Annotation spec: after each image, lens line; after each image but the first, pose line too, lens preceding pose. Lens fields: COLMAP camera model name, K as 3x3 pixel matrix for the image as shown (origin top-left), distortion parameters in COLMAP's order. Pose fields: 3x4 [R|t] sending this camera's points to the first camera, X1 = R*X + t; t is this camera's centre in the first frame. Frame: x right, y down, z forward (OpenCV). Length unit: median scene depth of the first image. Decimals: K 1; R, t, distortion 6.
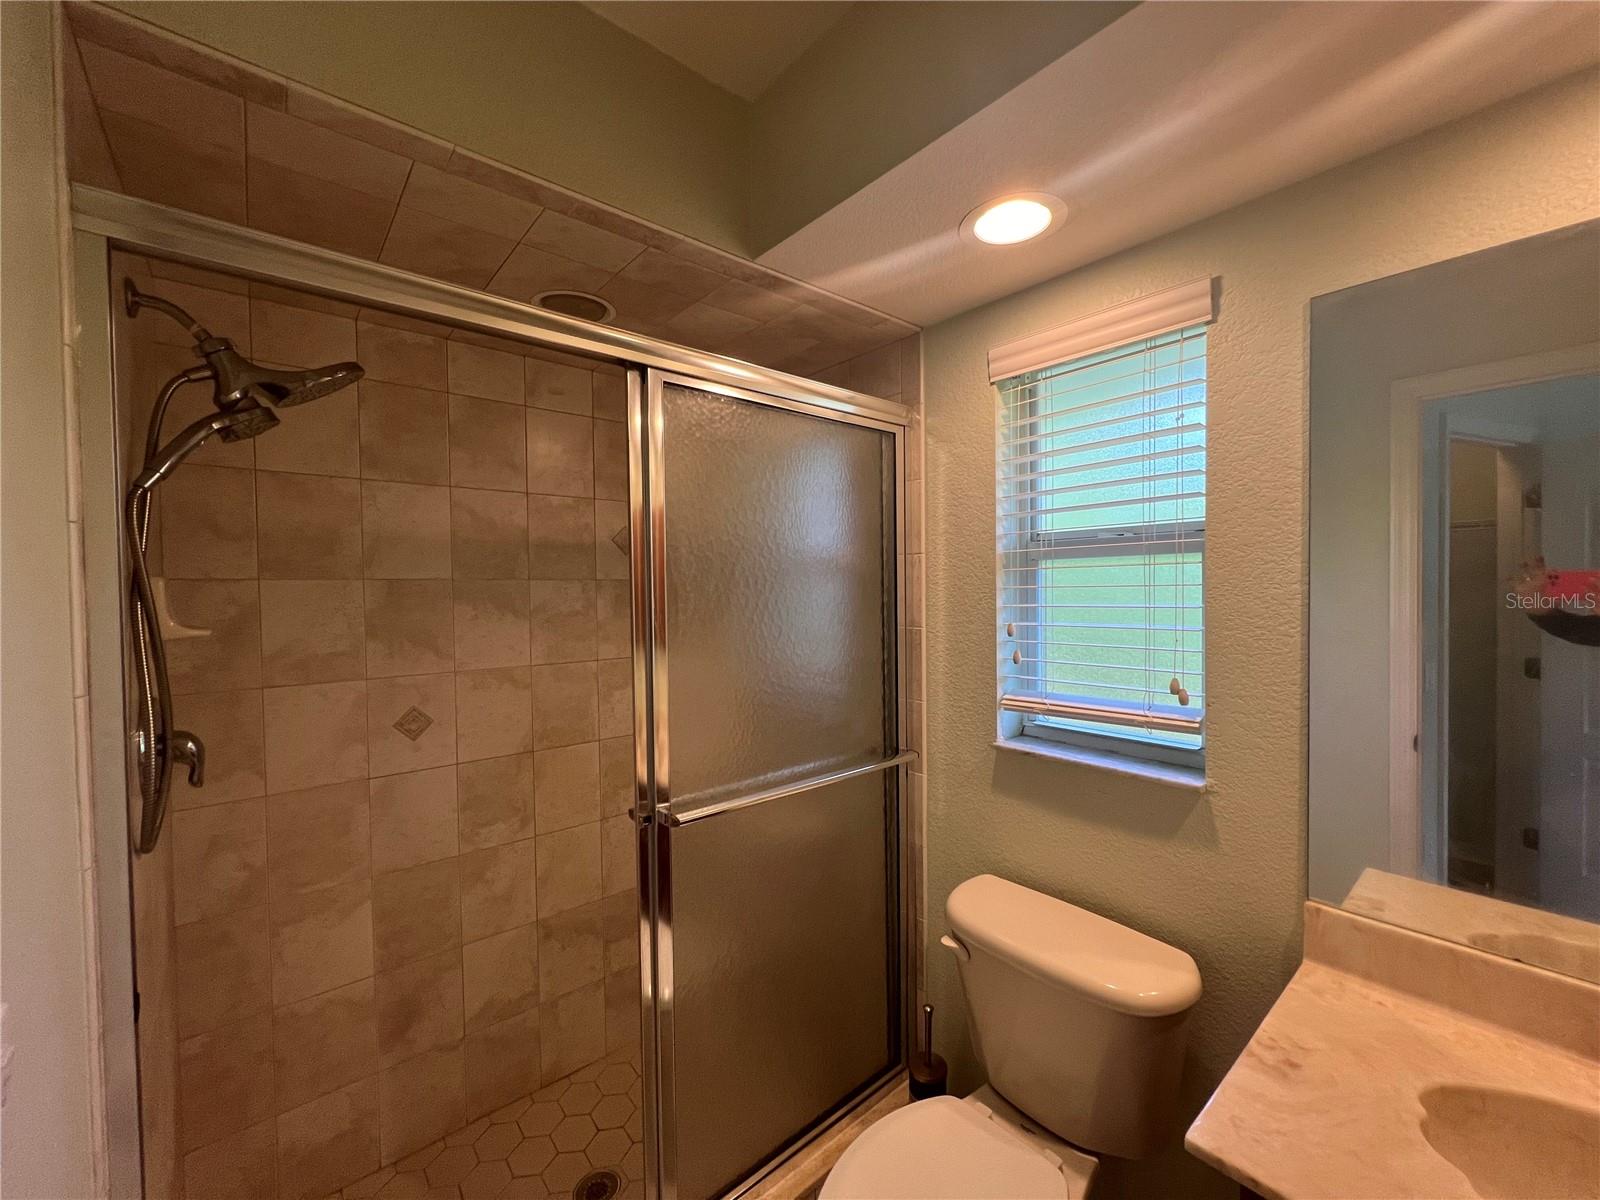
lens RADIAL K [[640.2, 0, 793.0], [0, 640.2, 597.5], [0, 0, 1]] dist [-0.001366, 0.000261]
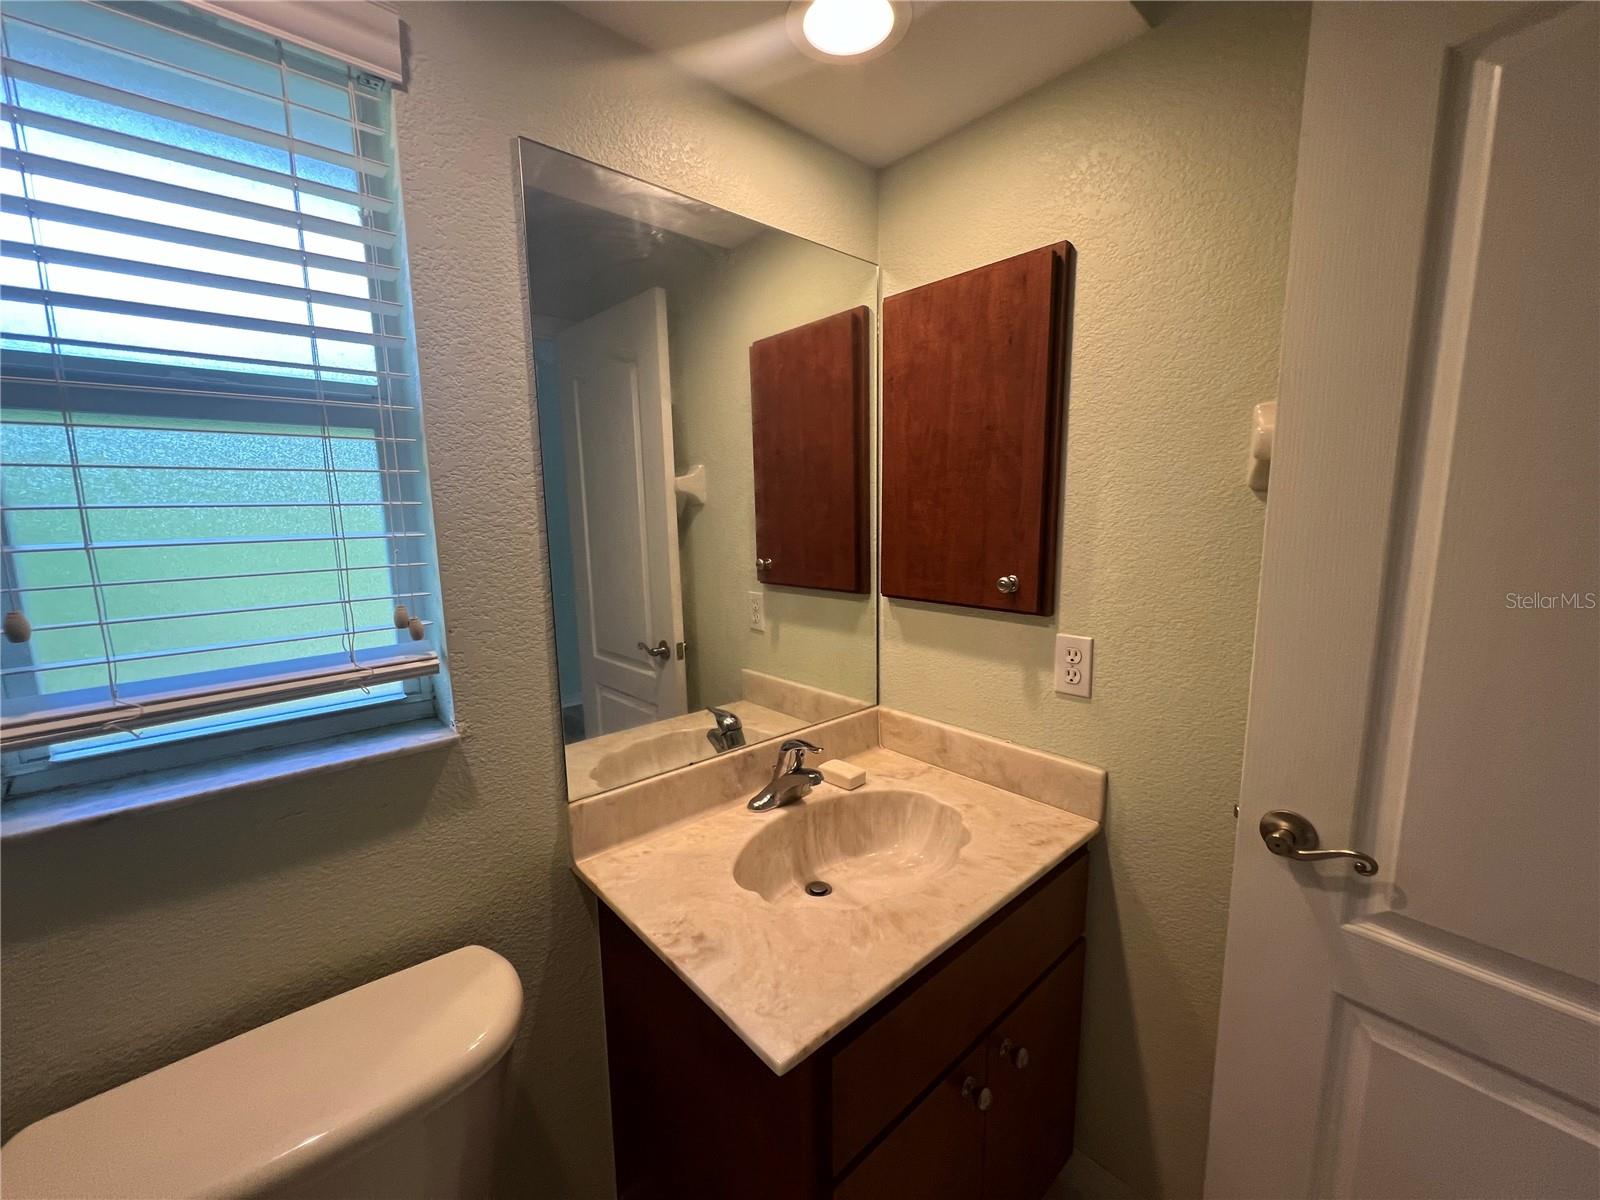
lens RADIAL K [[640.2, 0, 802.7], [0, 640.2, 604.6], [0, 0, 1]] dist [-0.001366, 0.000261]
pose [[-0.024650, -0.135444, 0.990478, -0.121398], [0.037353, 0.989963, 0.136303, 0.047319], [-0.998998, 0.040357, -0.019344, 0.594498]]
